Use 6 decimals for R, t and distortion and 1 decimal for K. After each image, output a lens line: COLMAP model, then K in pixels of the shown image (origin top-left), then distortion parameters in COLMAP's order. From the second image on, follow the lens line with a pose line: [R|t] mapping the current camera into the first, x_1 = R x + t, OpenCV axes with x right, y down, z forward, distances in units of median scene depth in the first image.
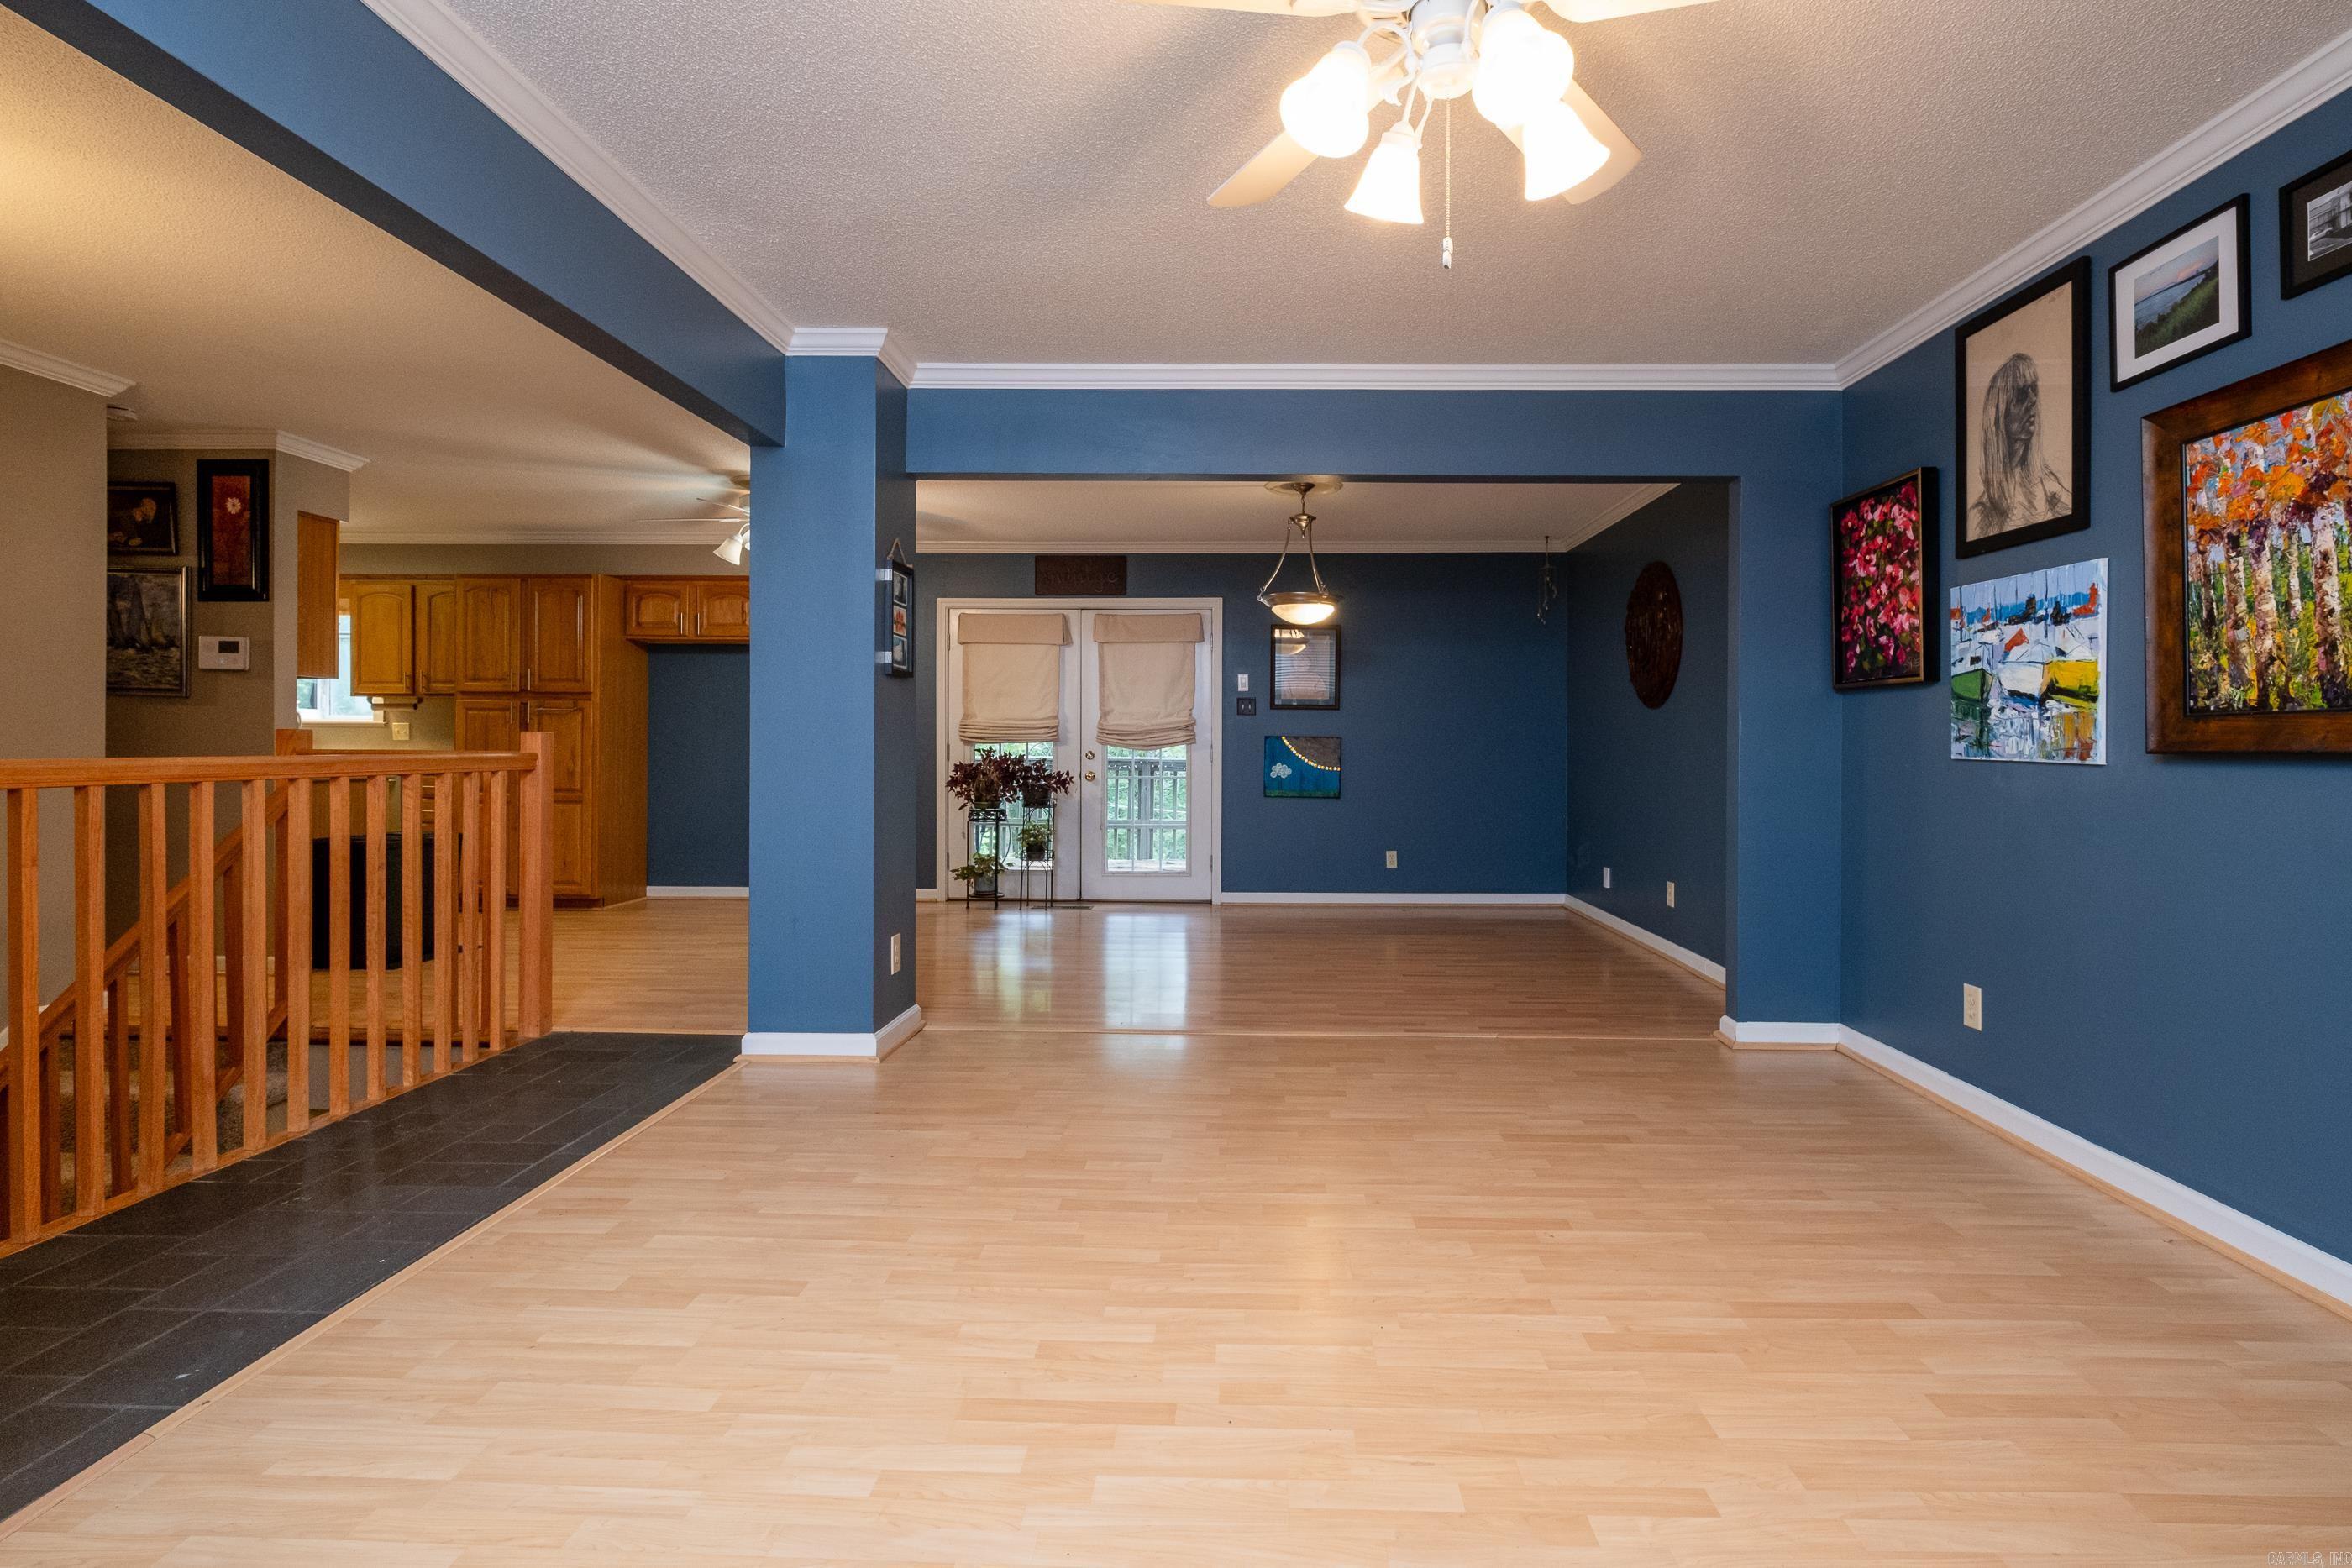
lens RADIAL K [[1148.3, 0, 1231.6], [0, 1148.3, 740.2], [0, 0, 1]] dist [-0.002741, 0.000193]
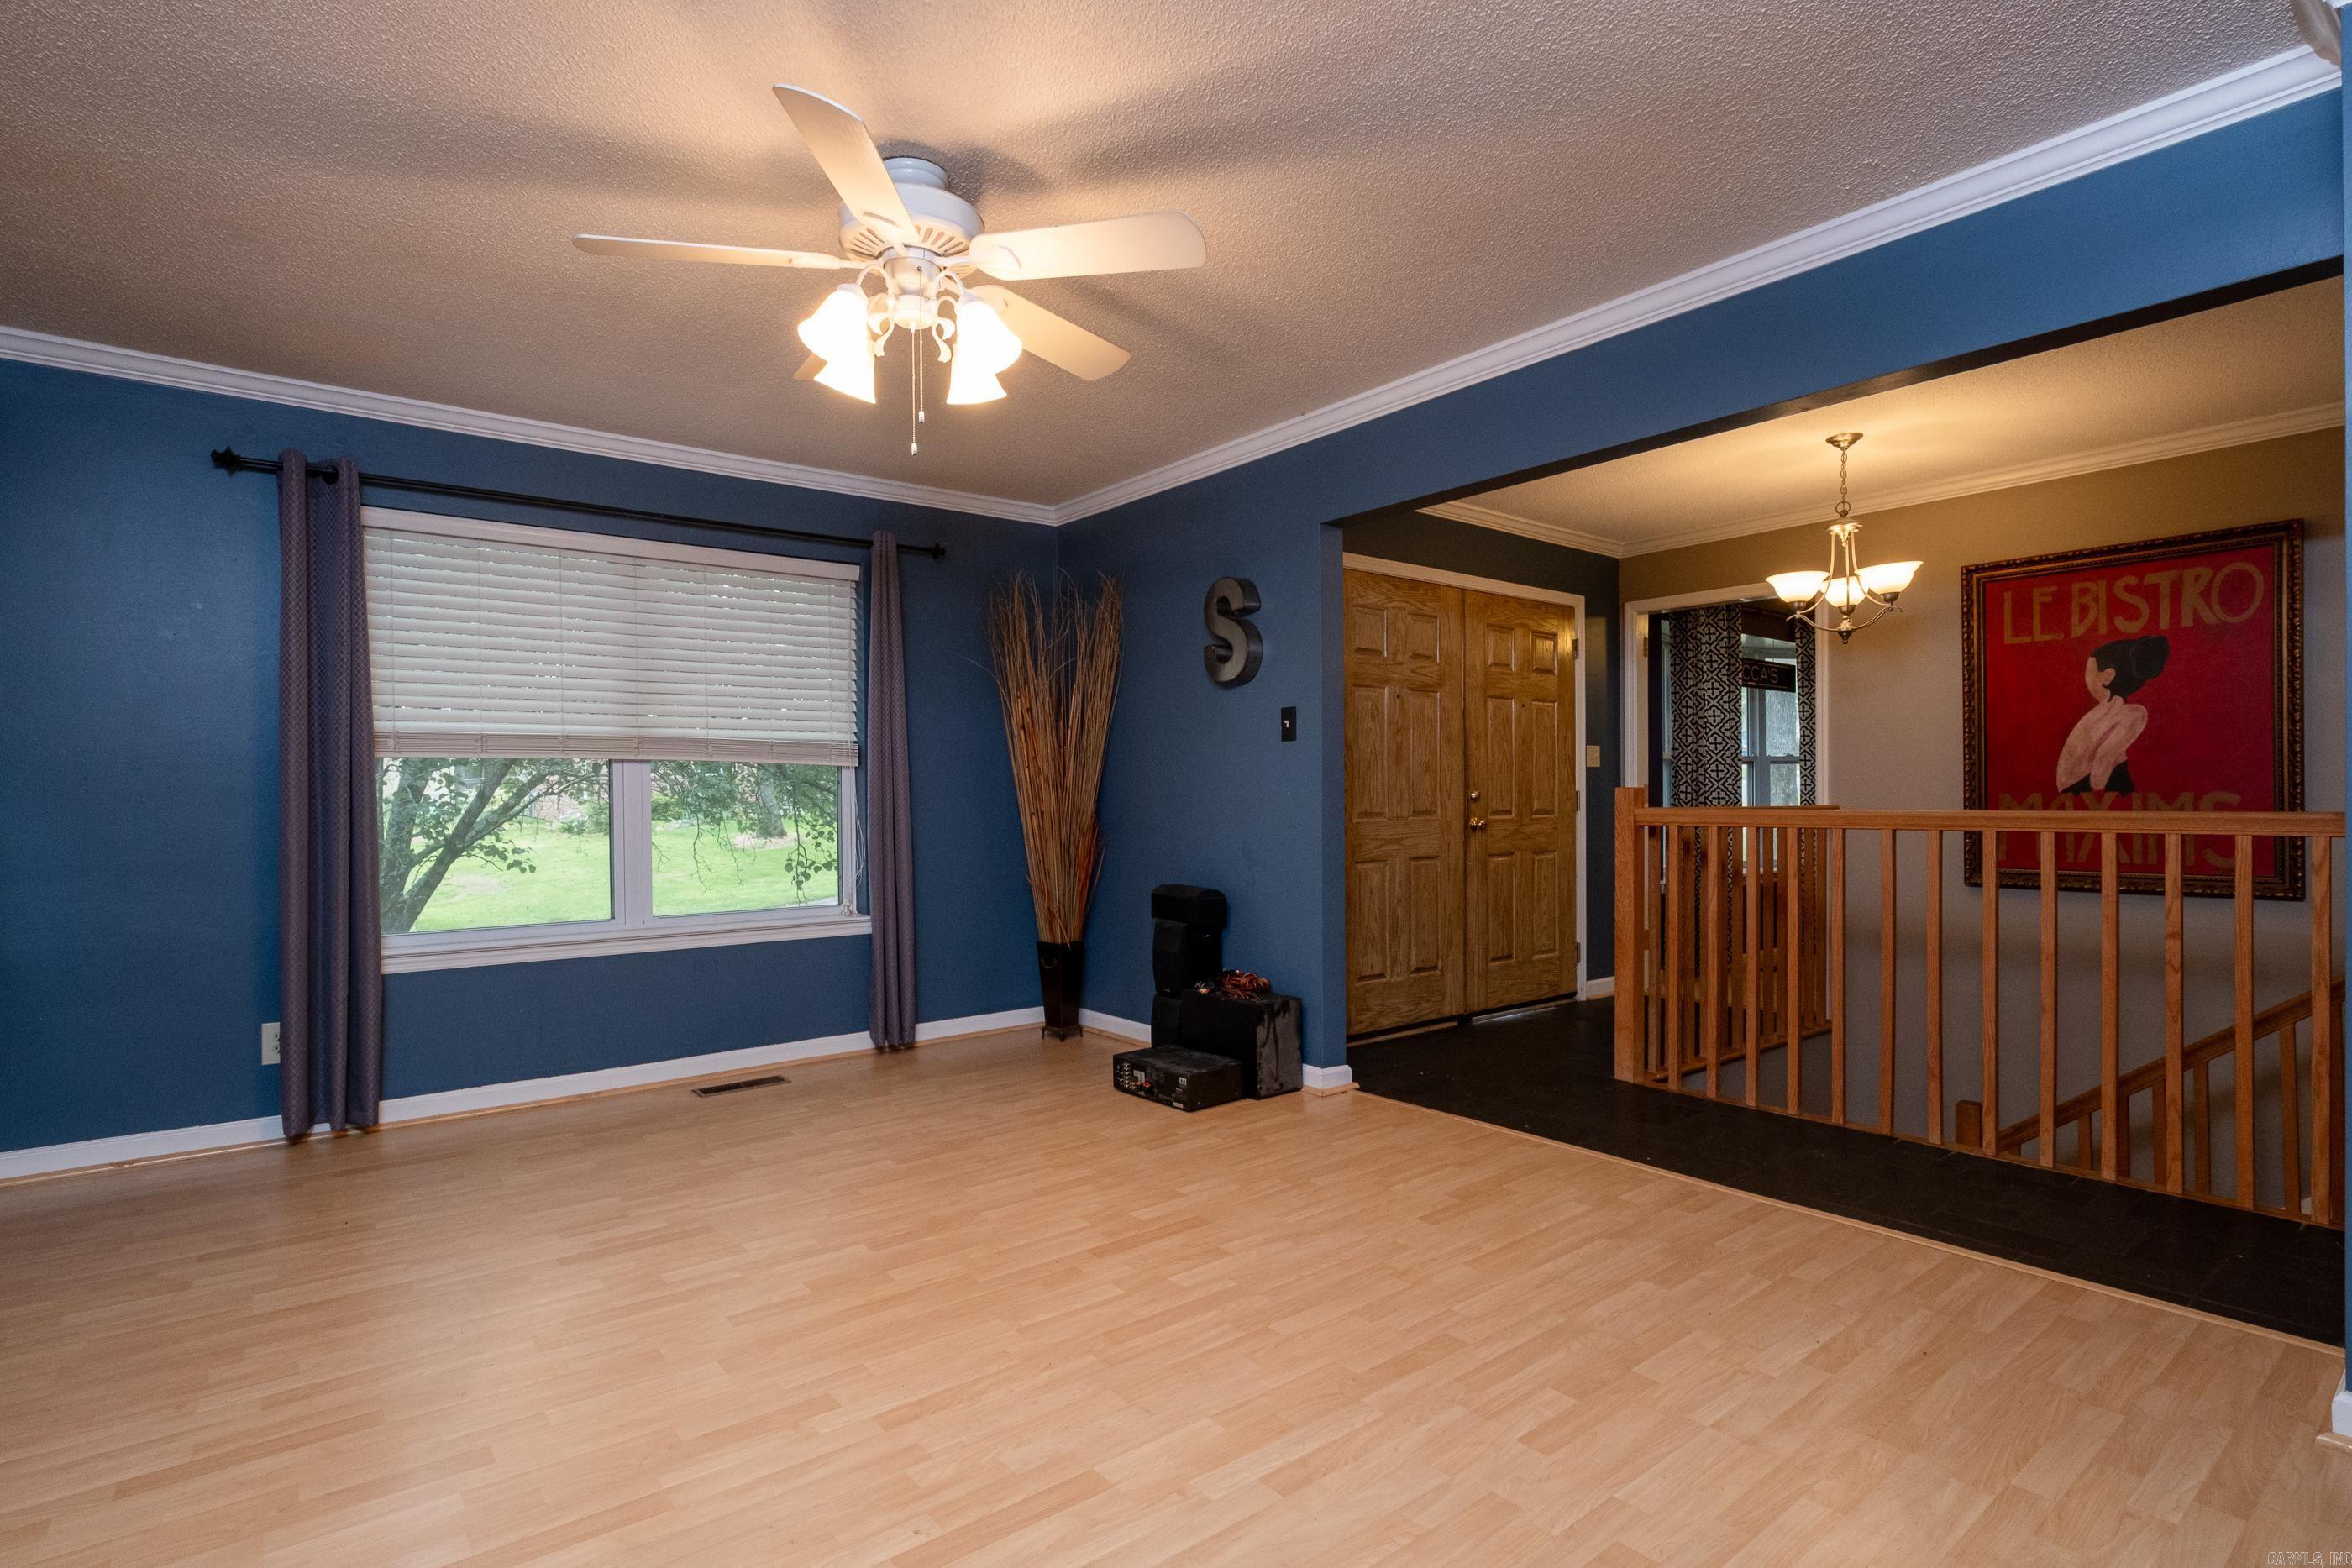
lens RADIAL K [[1158.0, 0, 1178.9], [0, 1158.0, 803.4], [0, 0, 1]] dist [-0.004768, 0.000880]
pose [[-0.774513, 0.002948, -0.632551, 0.361532], [0.003125, 0.999995, 0.000834, 0.002341], [0.632550, -0.001330, -0.774518, 0.997599]]
